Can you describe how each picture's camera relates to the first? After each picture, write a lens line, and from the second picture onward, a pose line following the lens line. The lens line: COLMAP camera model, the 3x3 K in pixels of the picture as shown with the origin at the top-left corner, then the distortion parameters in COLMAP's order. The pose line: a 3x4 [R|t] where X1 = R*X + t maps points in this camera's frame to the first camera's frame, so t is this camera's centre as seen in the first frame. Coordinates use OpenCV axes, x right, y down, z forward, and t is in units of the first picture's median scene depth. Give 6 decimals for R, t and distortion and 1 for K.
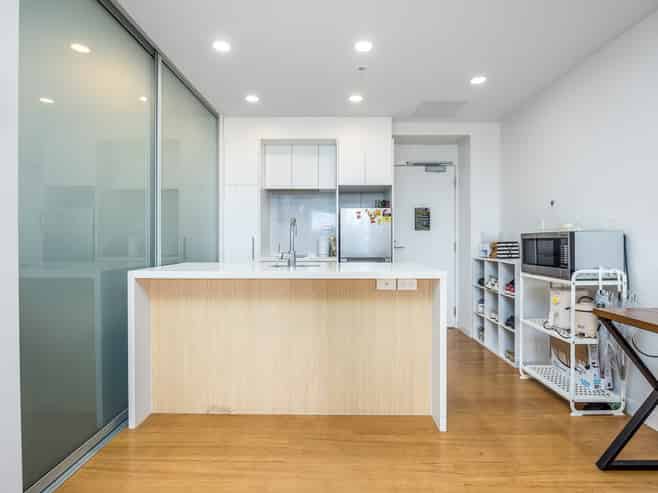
lens RADIAL K [[328.9, 0, 326.8], [0, 328.9, 243.6], [0, 0, 1]] dist [-0.031961, 0.000070]
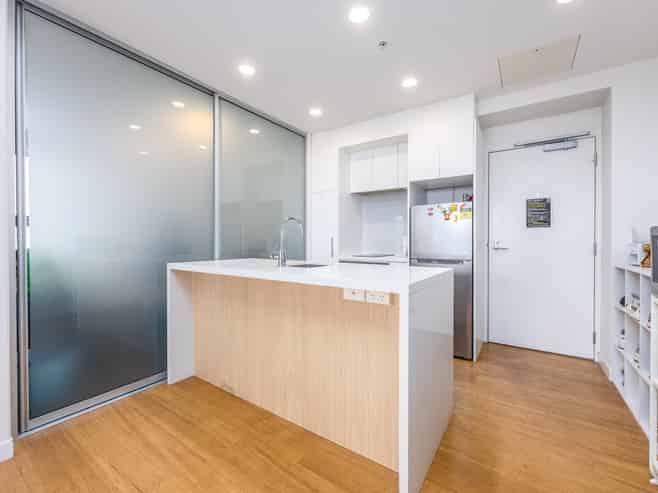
lens RADIAL K [[270.6, 0, 330.6], [0, 270.6, 243.2], [0, 0, 1]] dist [-0.011995, 0.000159]
pose [[0.838836, 0.004135, -0.544369, 0.270252], [-0.003918, 0.999991, 0.001560, -0.000815], [0.544371, 0.000824, 0.838844, 0.221709]]
